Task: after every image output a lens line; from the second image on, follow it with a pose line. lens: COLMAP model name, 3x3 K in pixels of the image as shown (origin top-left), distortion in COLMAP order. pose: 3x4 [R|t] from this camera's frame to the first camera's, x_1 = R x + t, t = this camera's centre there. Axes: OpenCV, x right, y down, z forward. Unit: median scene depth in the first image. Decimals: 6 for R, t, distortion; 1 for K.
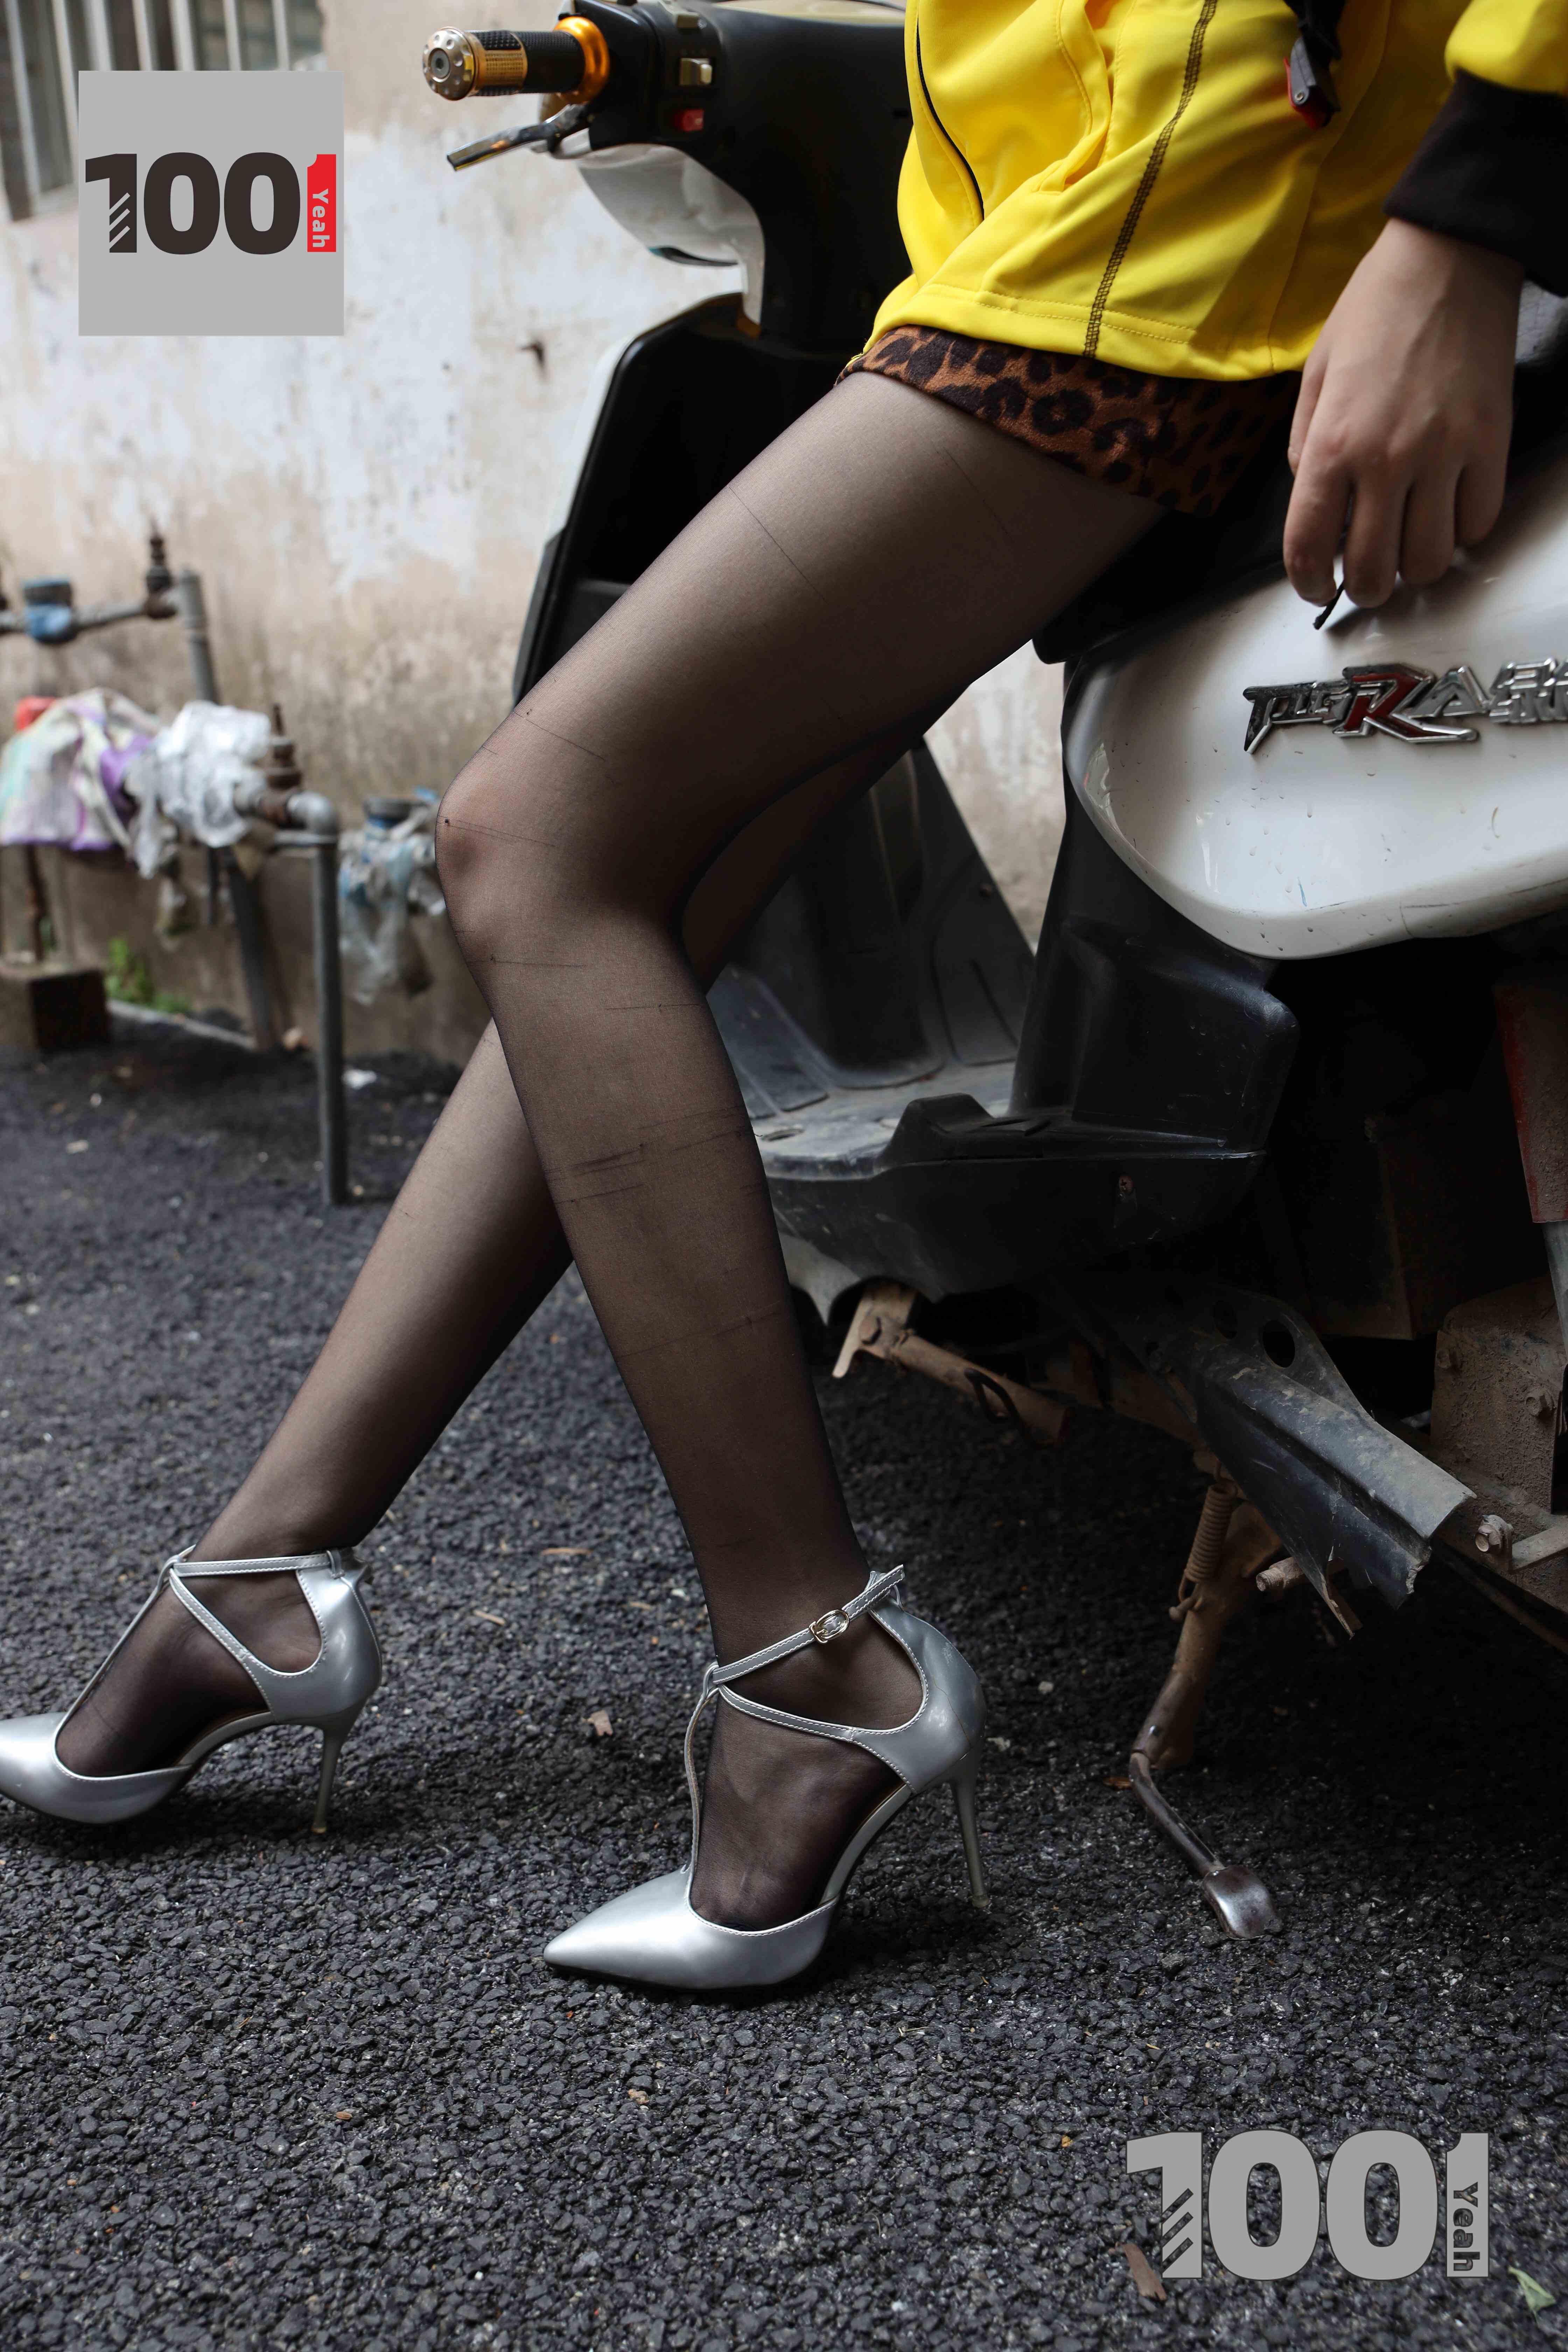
lens RADIAL K [[2358.3, 0, 794.2], [0, 2358.3, 1164.8], [0, 0, 1]] dist [-0.007457, 0.000000]
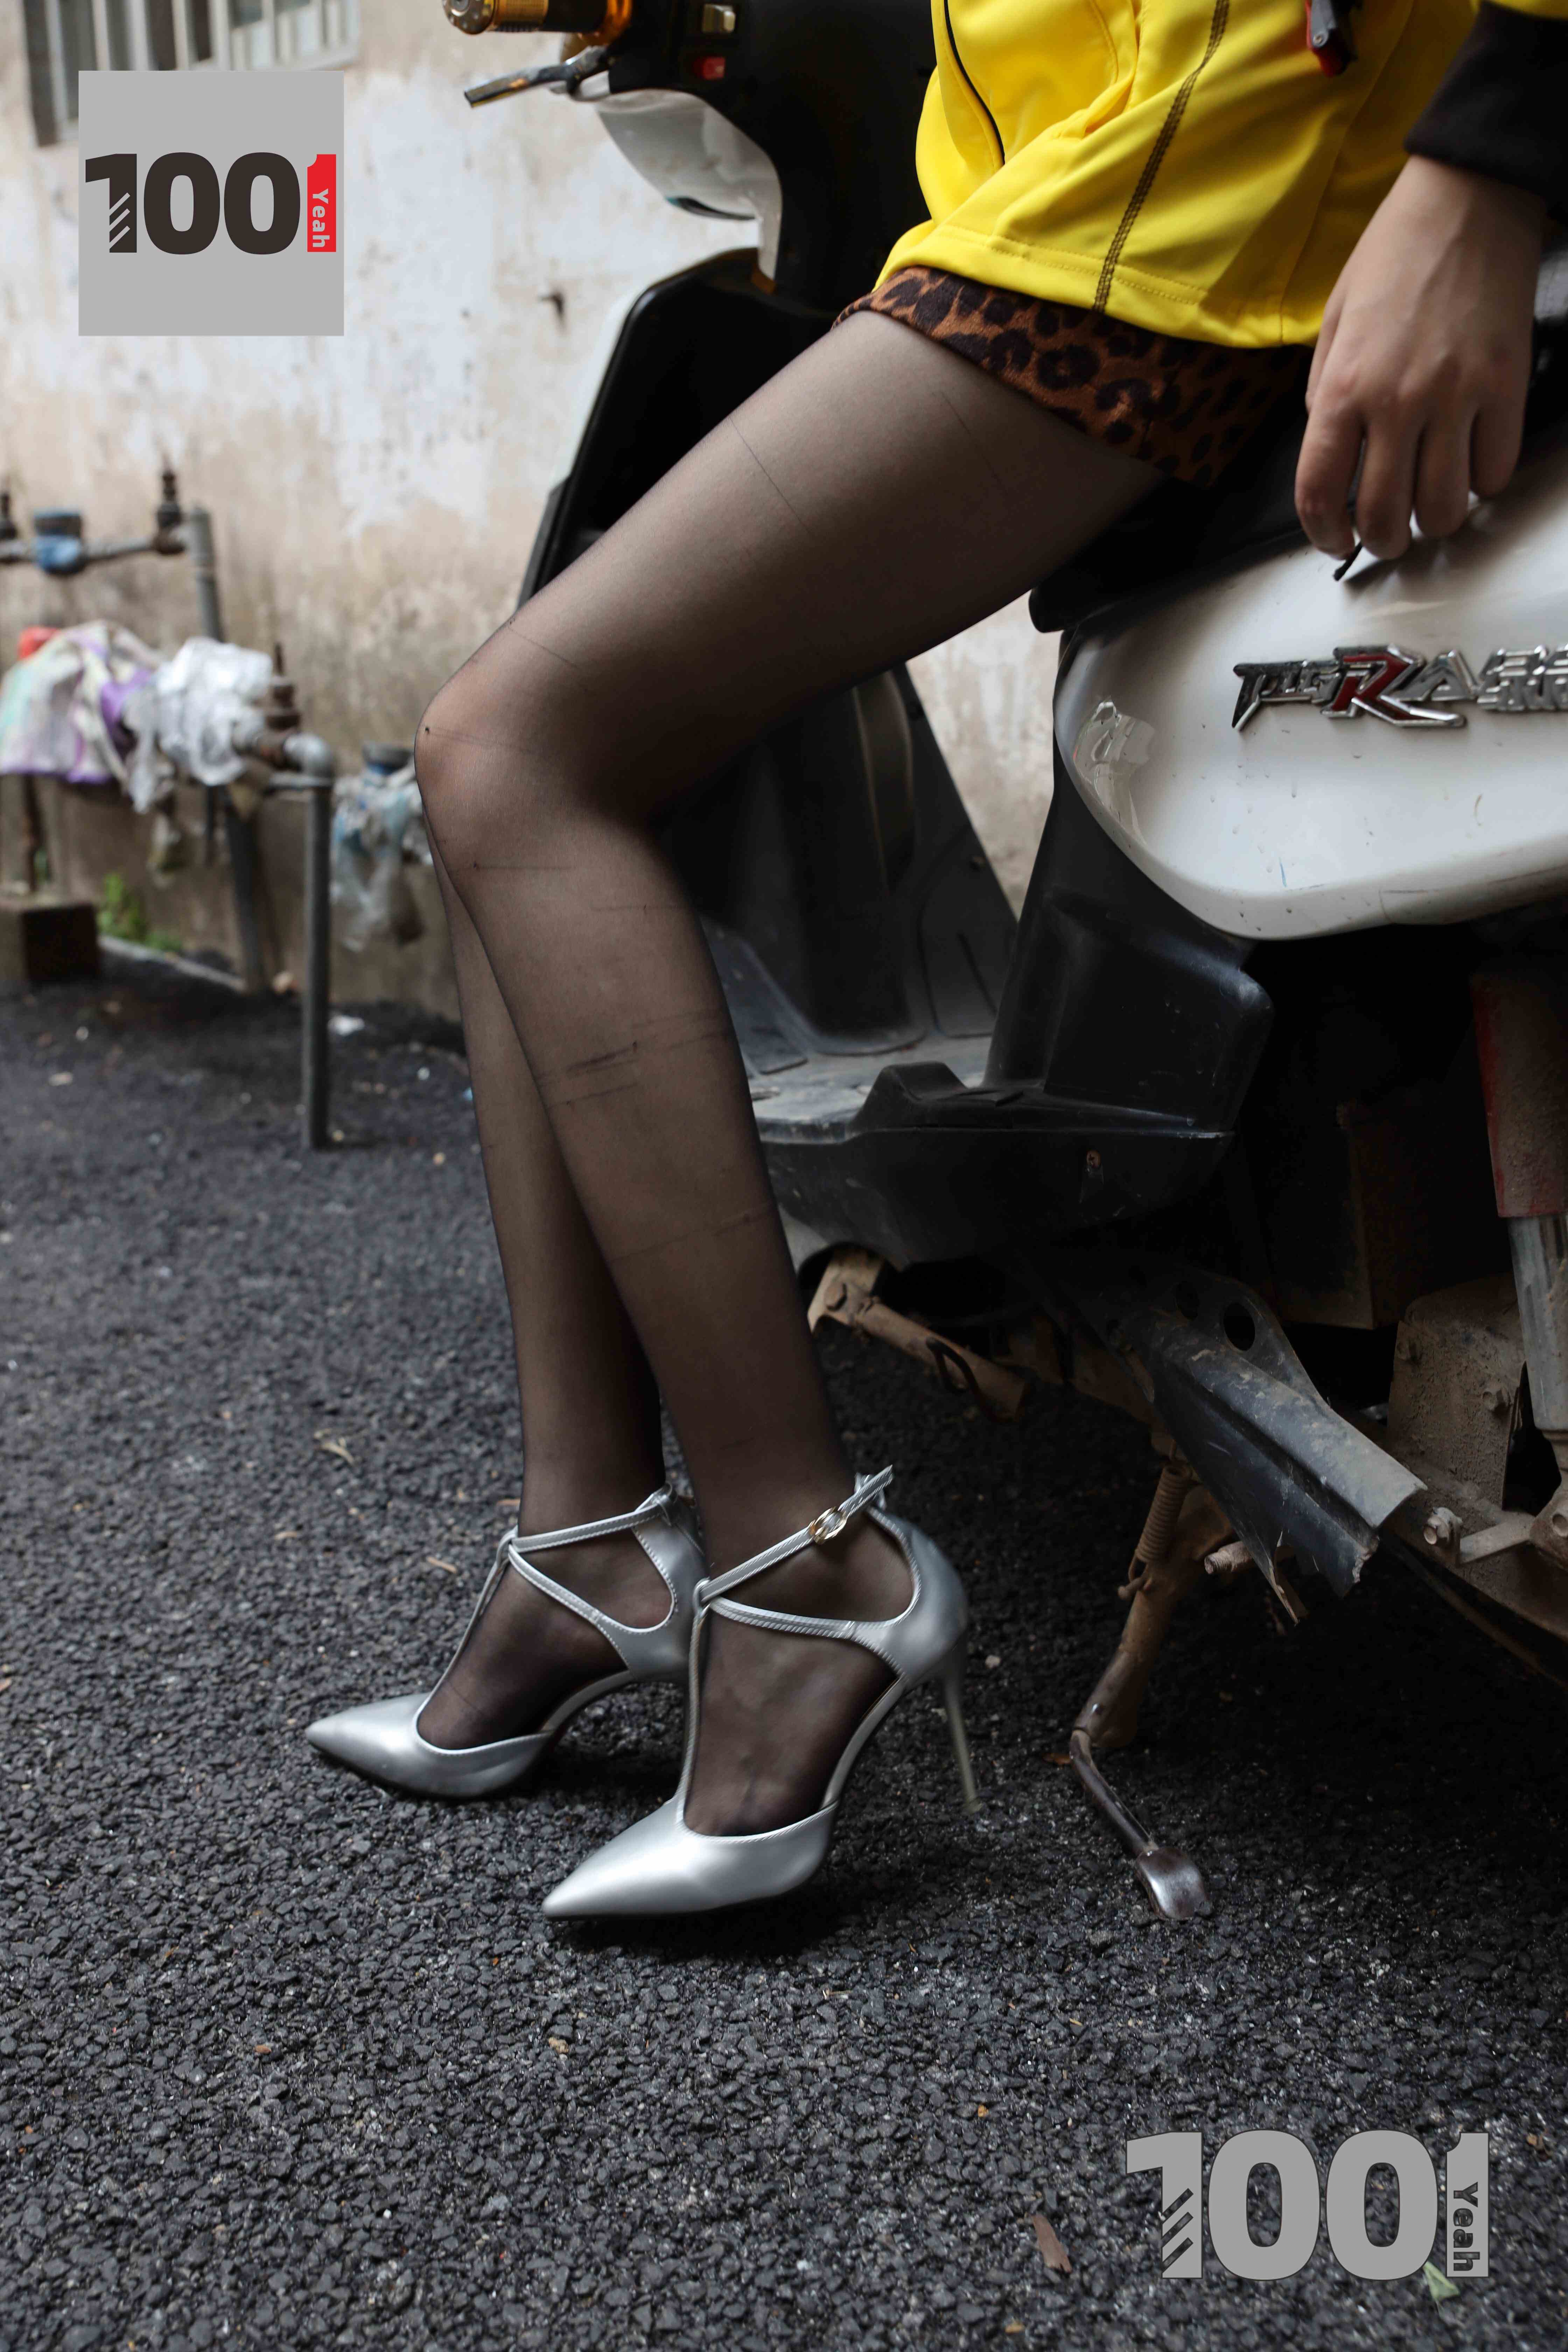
lens RADIAL K [[2358.3, 0, 775.2], [0, 2358.3, 1164.1], [0, 0, 1]] dist [-0.007457, 0.000000]
pose [[0.998788, 0.049053, -0.003943, 0.009810], [-0.049006, 0.998735, 0.011266, 0.005240], [0.004491, -0.011059, 0.999929, 0.003817]]
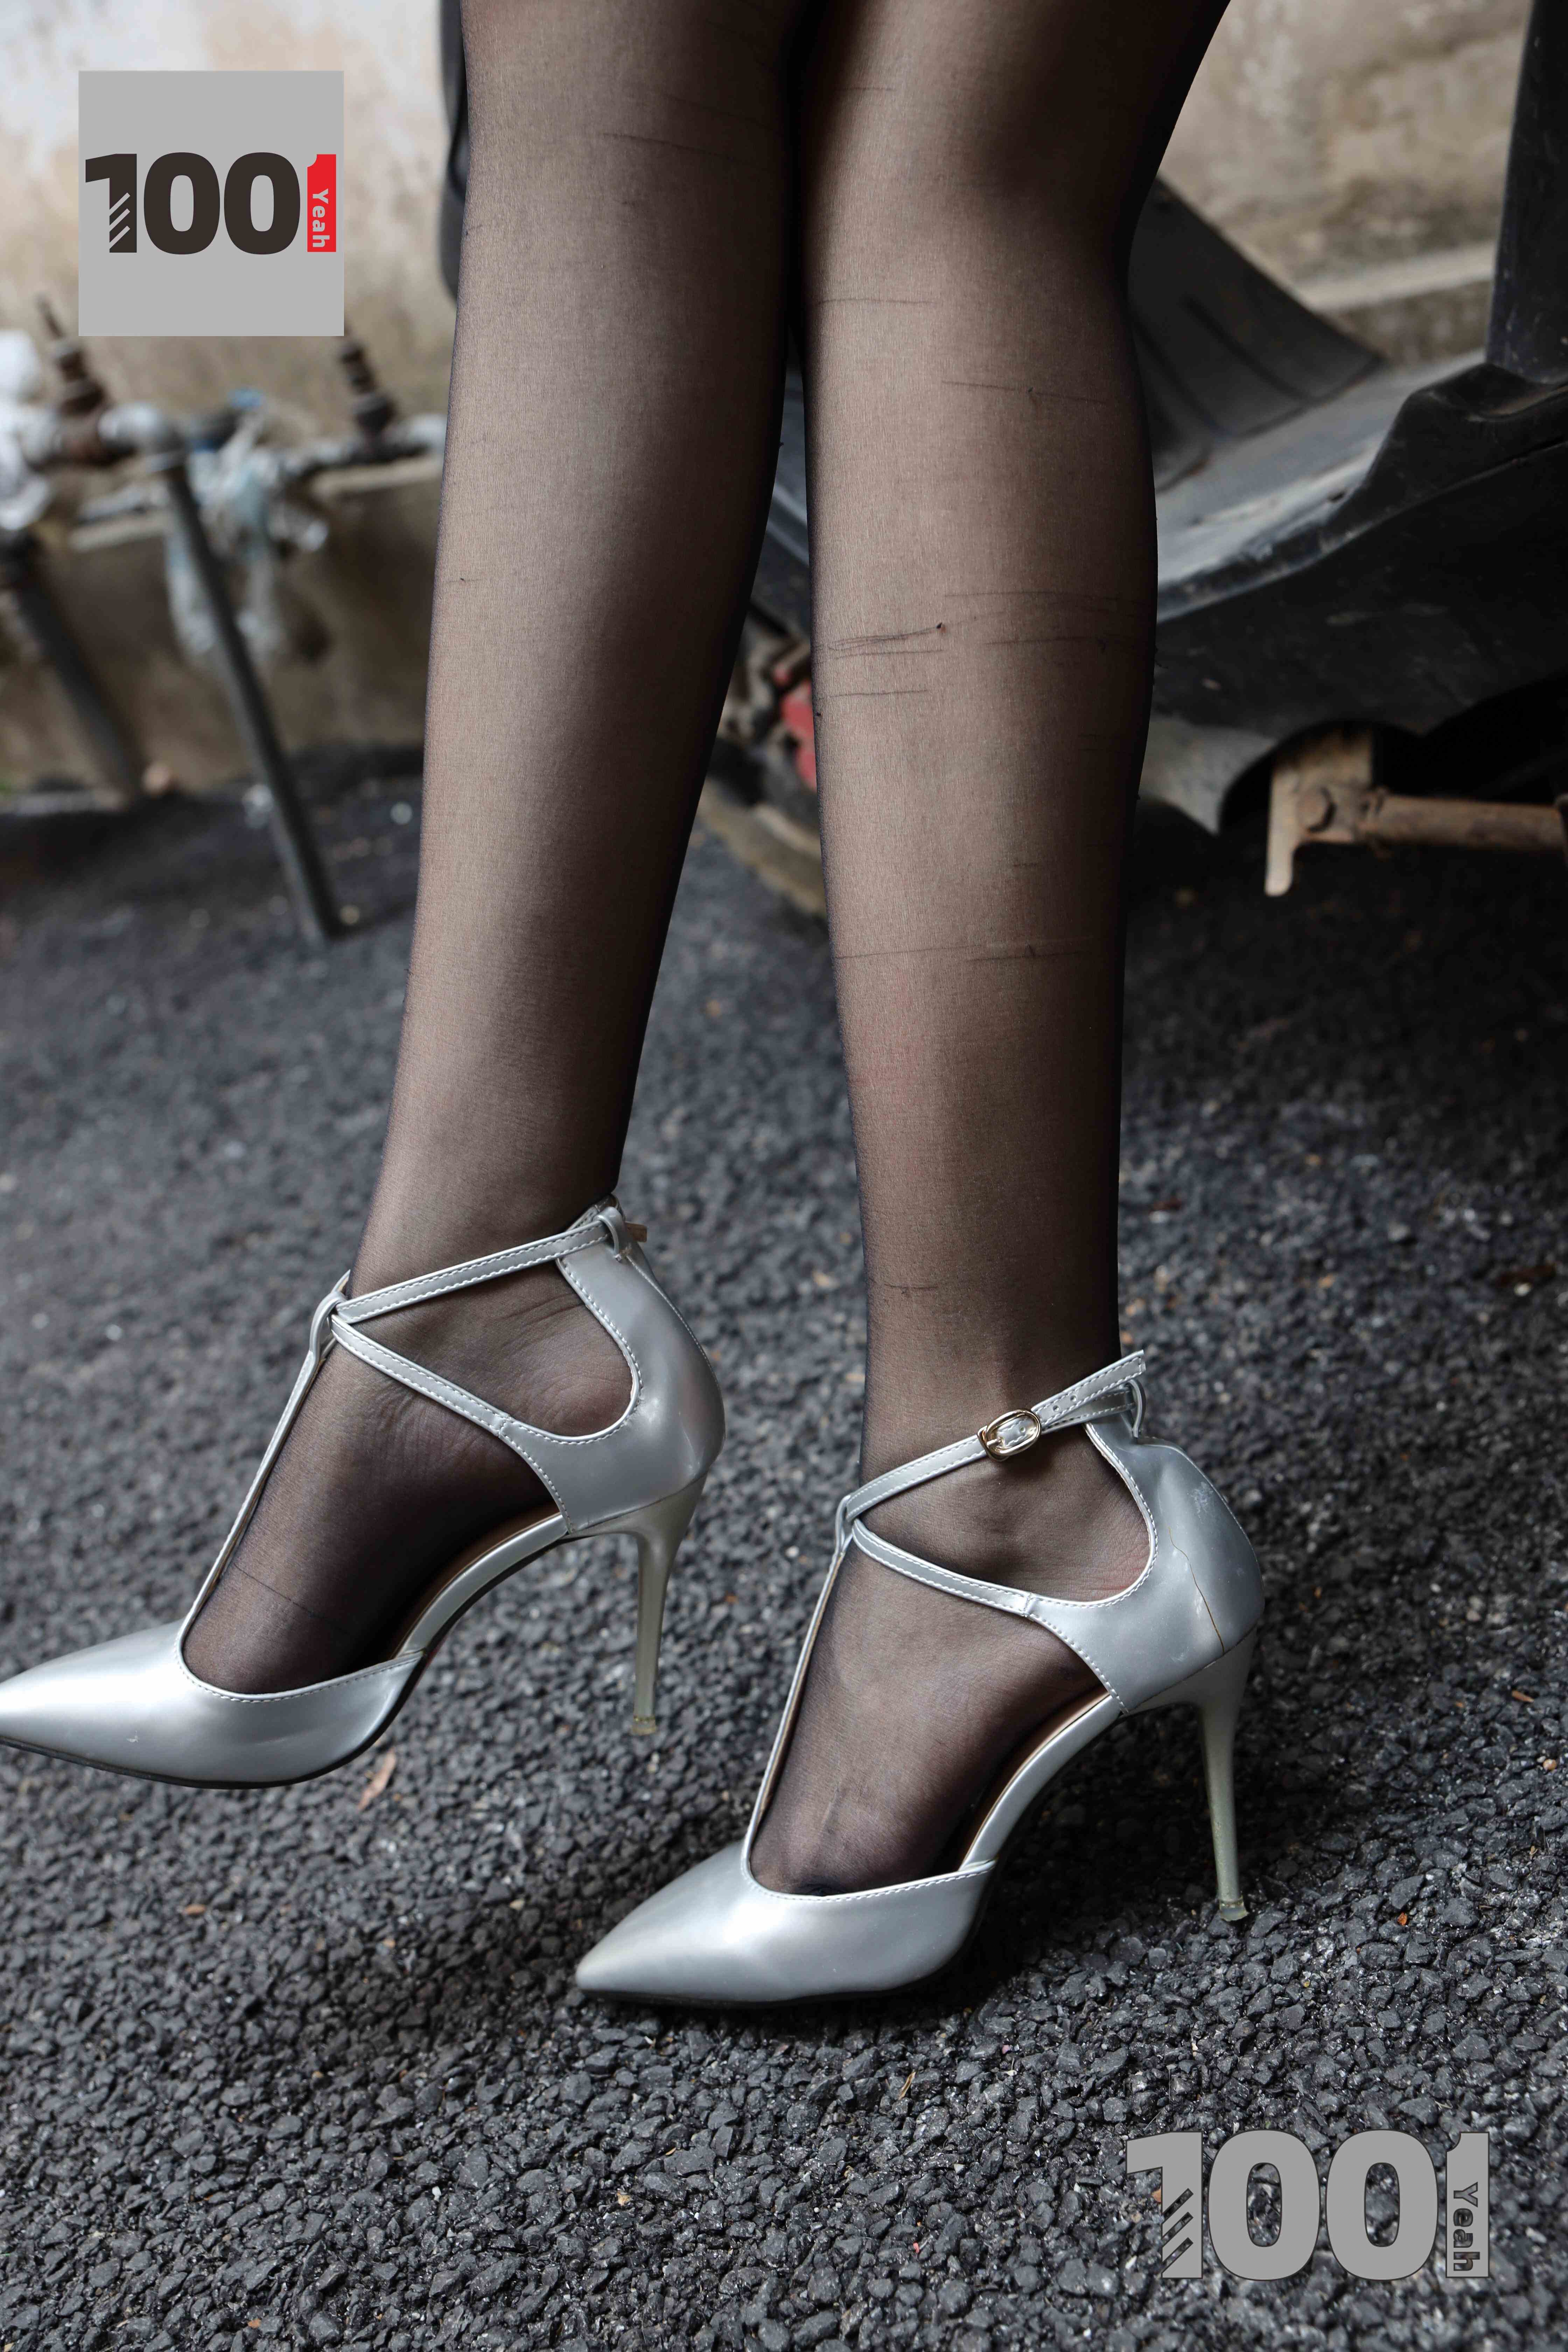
lens RADIAL K [[2588.4, 0, 785.7], [0, 2588.4, 1177.8], [0, 0, 1]] dist [0.000734, 0.000000]
pose [[0.956151, -0.292104, 0.021234, -0.190077], [0.286299, 0.947501, 0.142389, 0.025646], [-0.061712, -0.130066, 0.989583, 0.320897]]
